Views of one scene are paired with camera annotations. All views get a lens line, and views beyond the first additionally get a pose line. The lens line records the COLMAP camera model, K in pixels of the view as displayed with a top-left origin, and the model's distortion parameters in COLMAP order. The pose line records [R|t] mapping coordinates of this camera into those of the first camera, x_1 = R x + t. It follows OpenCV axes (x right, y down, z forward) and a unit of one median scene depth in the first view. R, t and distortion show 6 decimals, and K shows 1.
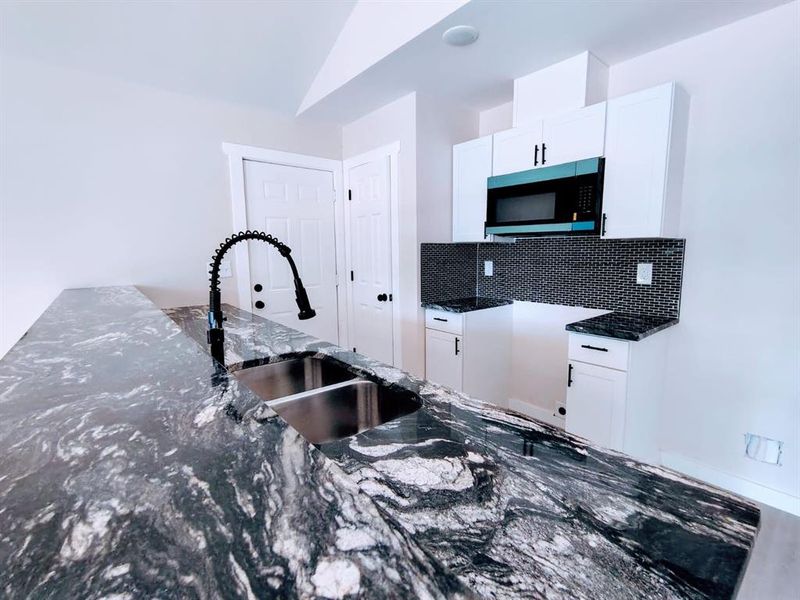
lens RADIAL K [[370.5, 0, 402.8], [0, 370.5, 298.7], [0, 0, 1]] dist [-0.004811, 0.000832]
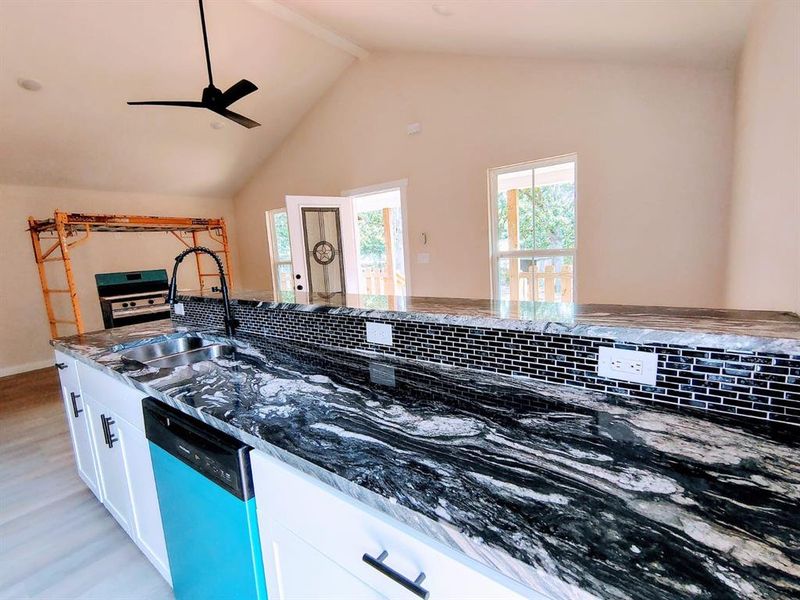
lens RADIAL K [[370.5, 0, 403.9], [0, 370.5, 298.6], [0, 0, 1]] dist [-0.004811, 0.000832]
pose [[-0.970768, 0.095672, -0.220126, -0.408146], [0.033962, 0.962648, 0.268618, -0.165794], [0.237603, 0.253290, -0.937757, 1.268837]]
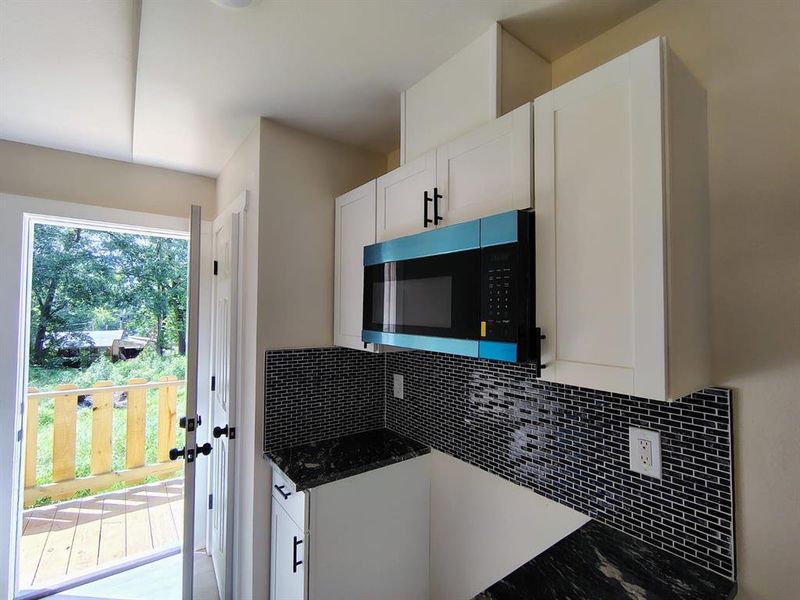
lens RADIAL K [[370.5, 0, 404.1], [0, 370.5, 299.8], [0, 0, 1]] dist [-0.004811, 0.000832]
pose [[0.998971, 0.016944, -0.042073, 0.355147], [-0.023653, 0.986093, -0.164501, -0.165015], [0.038701, 0.165327, 0.985479, 0.482340]]
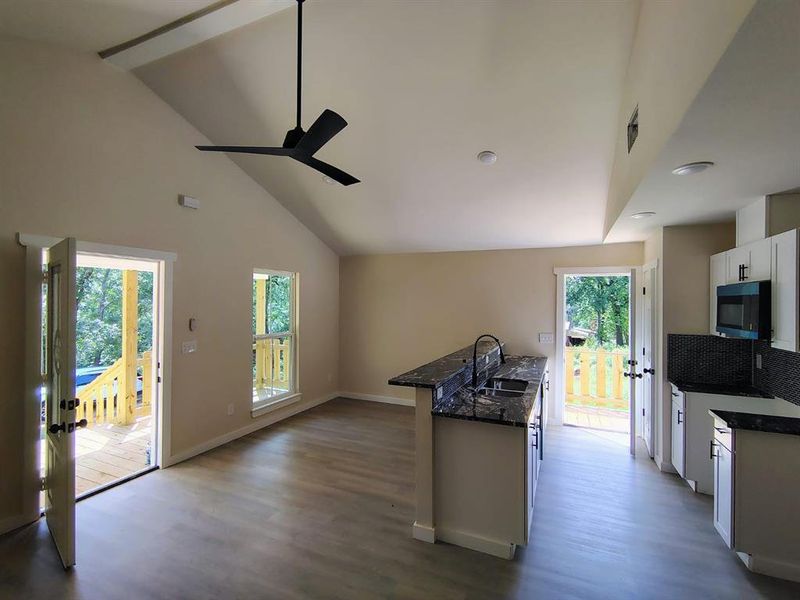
lens RADIAL K [[370.5, 0, 400.4], [0, 370.5, 301.4], [0, 0, 1]] dist [-0.004811, 0.000832]
pose [[0.441381, 0.009617, -0.897268, 0.965951], [-0.131483, 0.989843, -0.054070, -0.081367], [0.887634, 0.141841, 0.438162, -0.518399]]
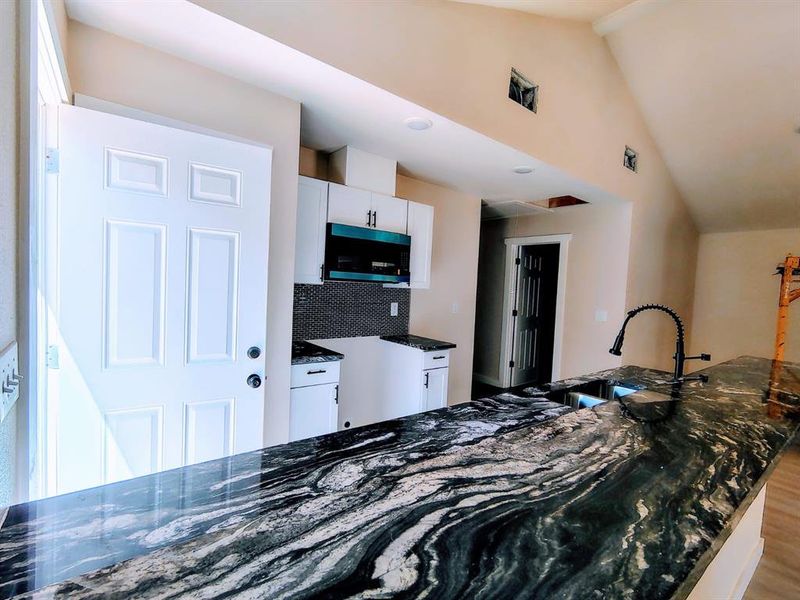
lens RADIAL K [[370.5, 0, 403.4], [0, 370.5, 304.6], [0, 0, 1]] dist [-0.004811, 0.000832]
pose [[0.010644, -0.048077, 0.998787, -0.895747], [0.081115, 0.995593, 0.047058, -0.150929], [-0.996648, 0.080516, 0.014497, 0.898903]]
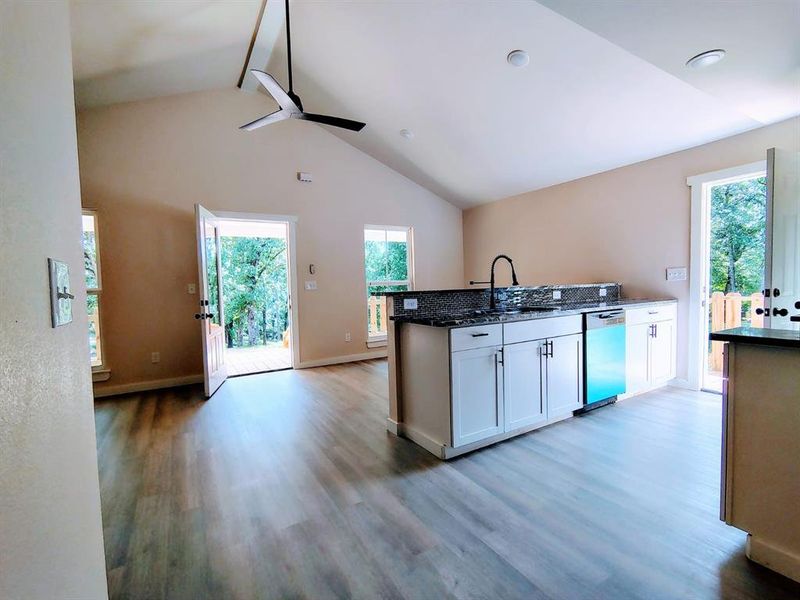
lens RADIAL K [[370.5, 0, 398.7], [0, 370.5, 301.7], [0, 0, 1]] dist [-0.004811, 0.000832]
pose [[-0.159681, 0.061362, -0.985260, 1.207553], [-0.103477, 0.991527, 0.078523, 0.022222], [0.981730, 0.114490, -0.151978, 0.285912]]
